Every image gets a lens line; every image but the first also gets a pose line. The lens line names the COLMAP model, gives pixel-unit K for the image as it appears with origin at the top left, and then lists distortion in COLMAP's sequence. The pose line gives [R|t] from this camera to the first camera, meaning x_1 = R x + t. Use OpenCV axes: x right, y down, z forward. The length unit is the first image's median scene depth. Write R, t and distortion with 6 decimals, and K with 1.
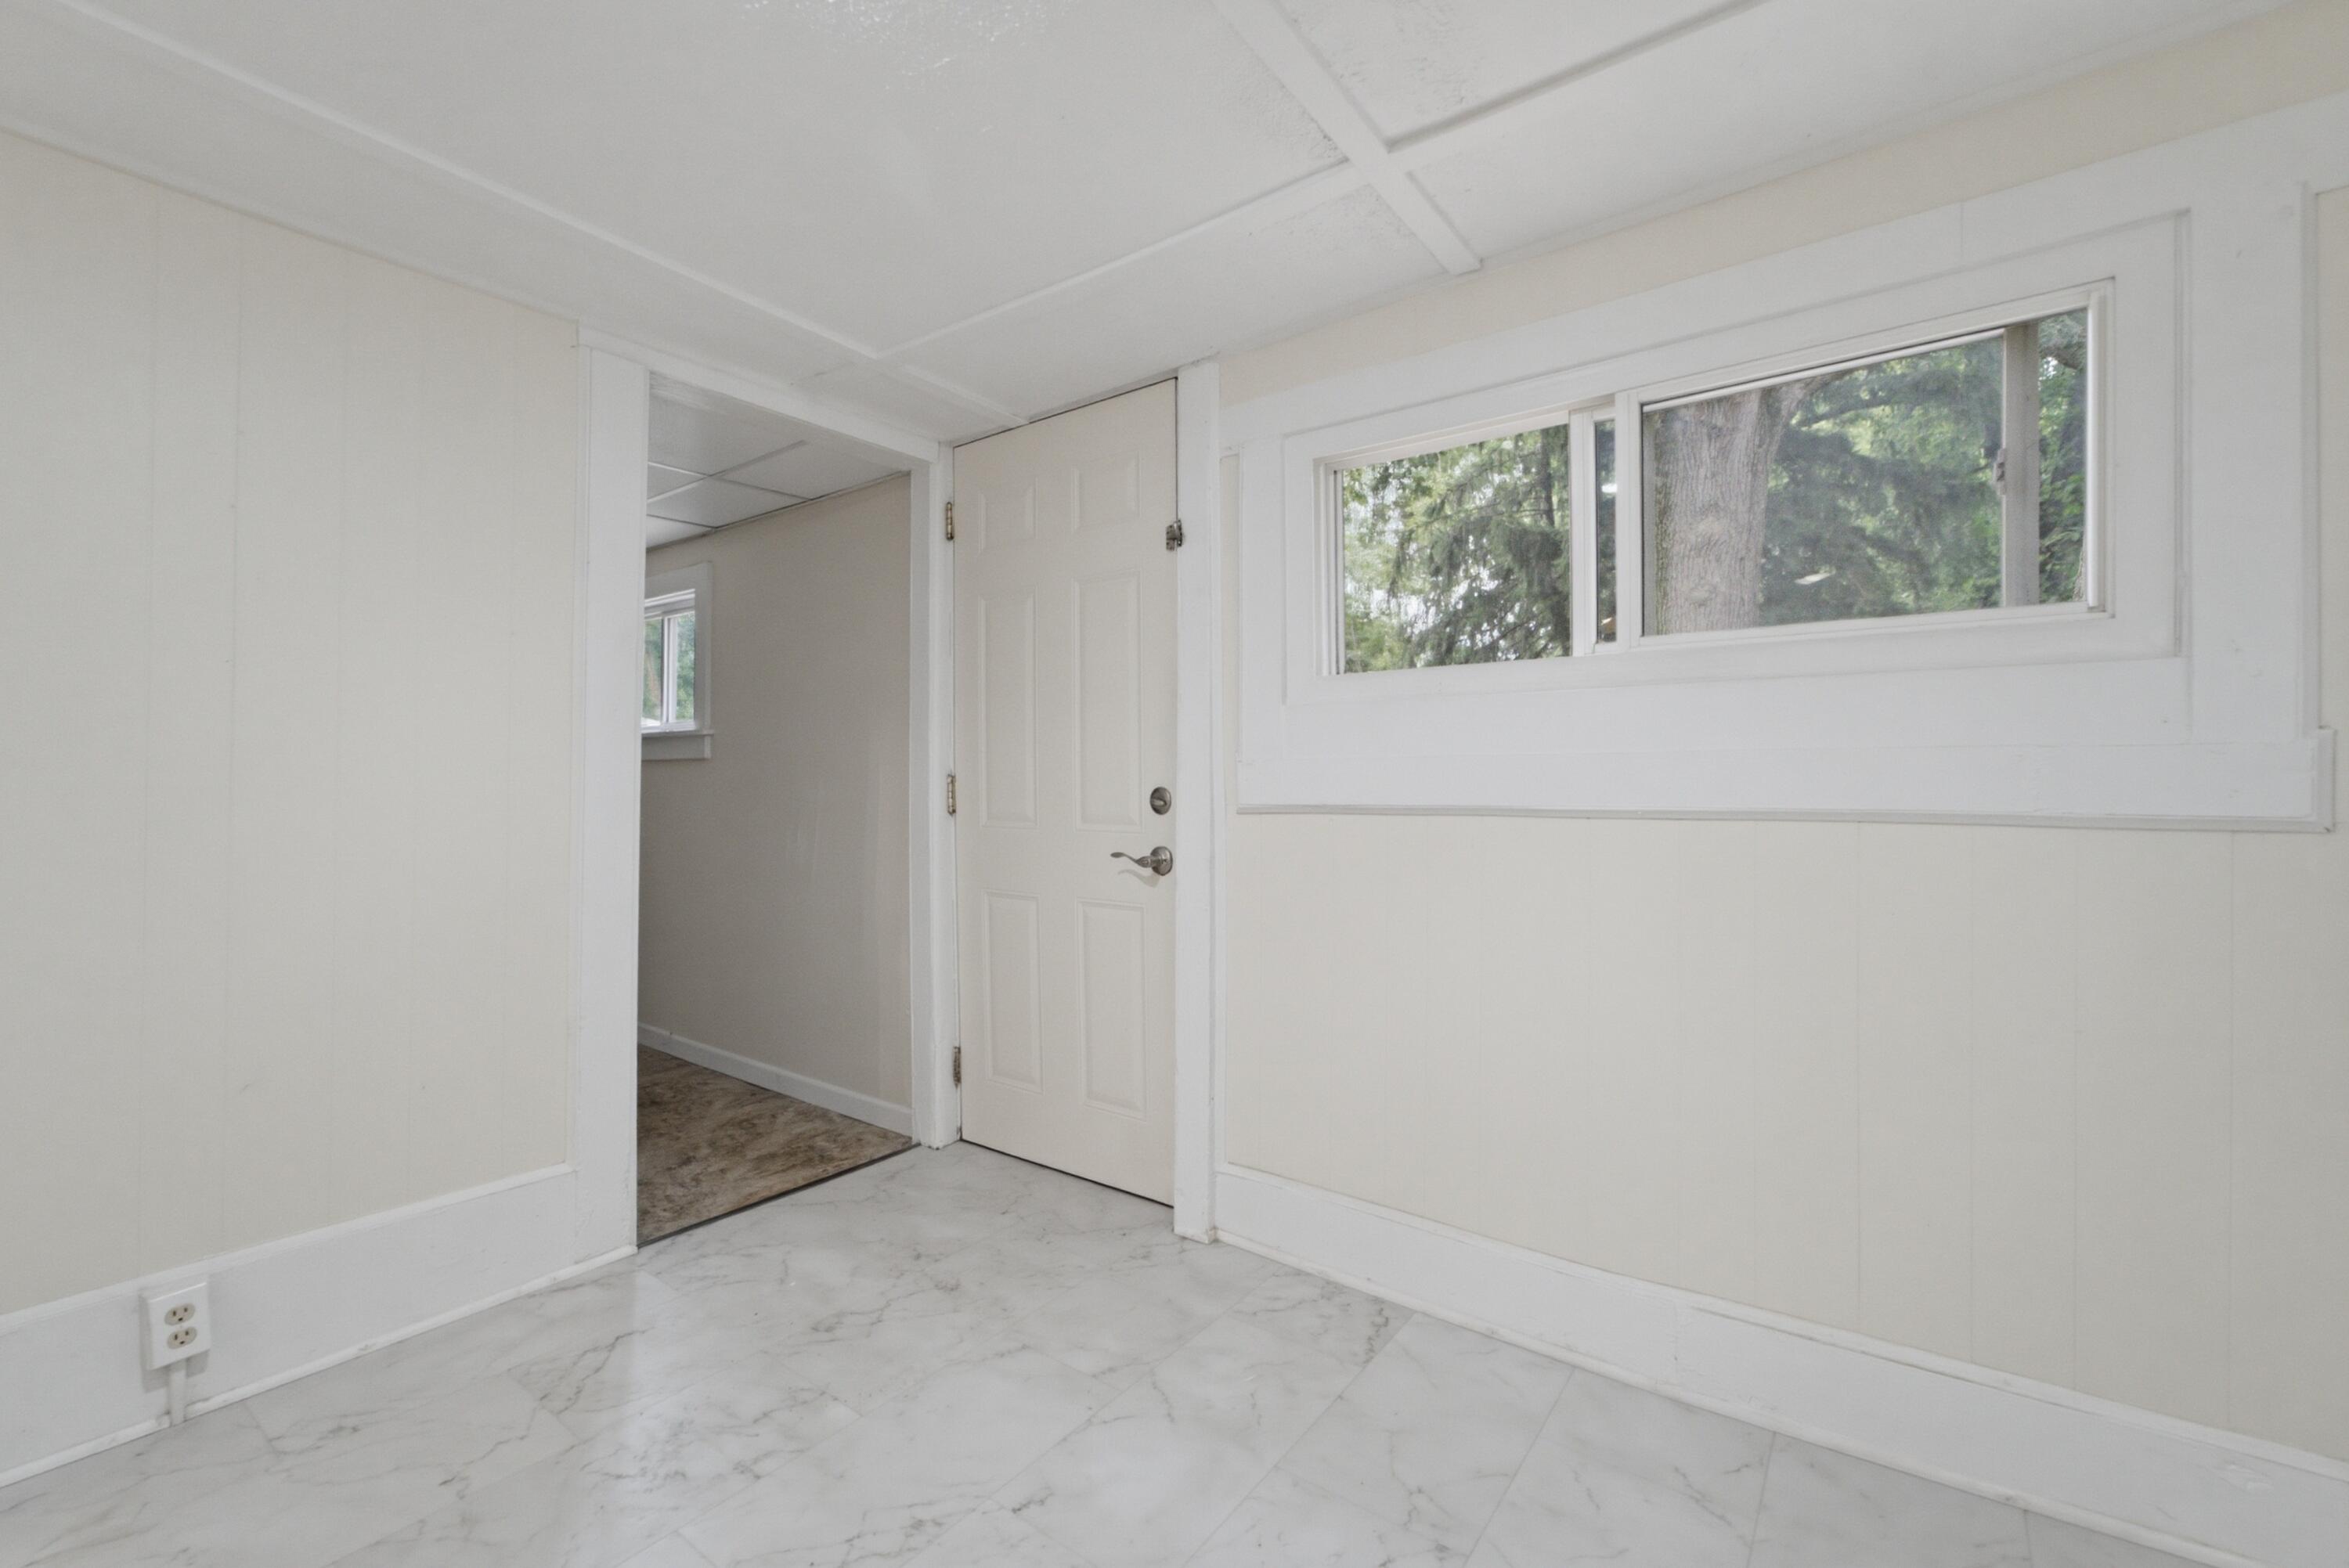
lens RADIAL K [[995.6, 0, 1174.5], [0, 995.6, 784.0], [0, 0, 1]] dist [-0.001220, -0.000421]
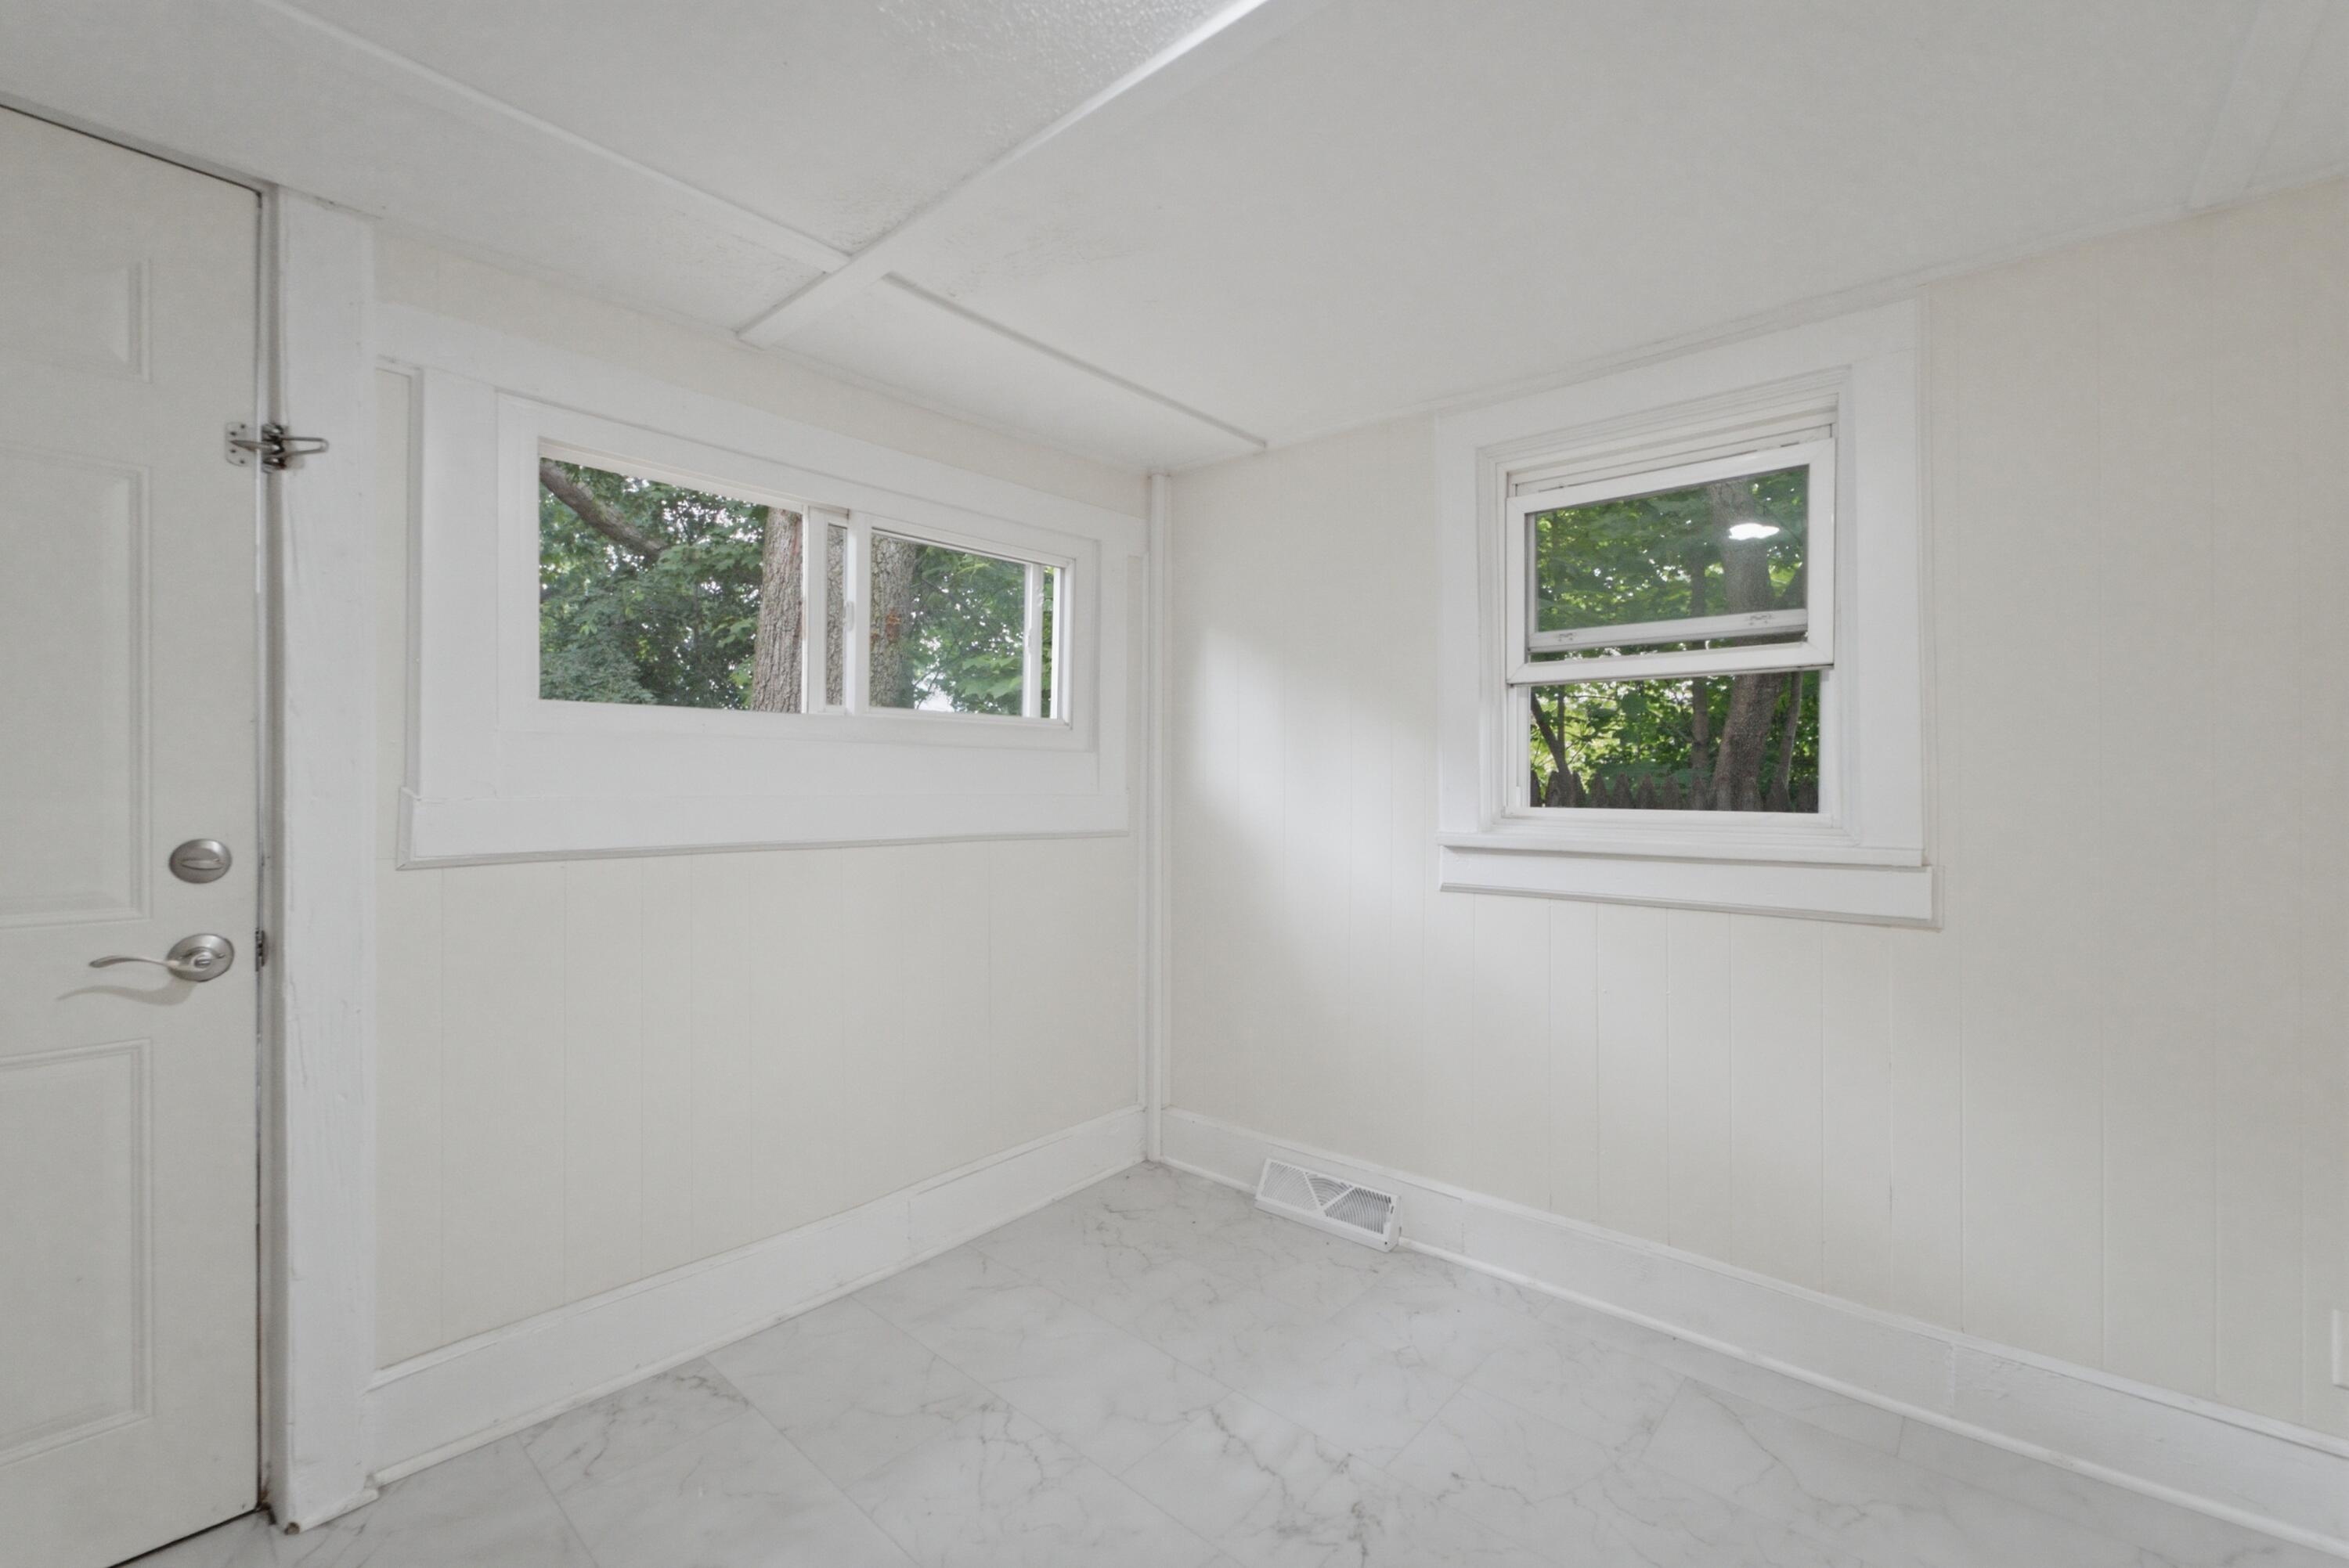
lens RADIAL K [[995.6, 0, 1174.5], [0, 995.6, 784.0], [0, 0, 1]] dist [-0.001220, -0.000421]
pose [[0.065492, 0.008143, 0.997820, -0.733298], [0.003006, 0.999961, -0.008357, -0.031340], [-0.997849, 0.003547, 0.065465, 0.471844]]
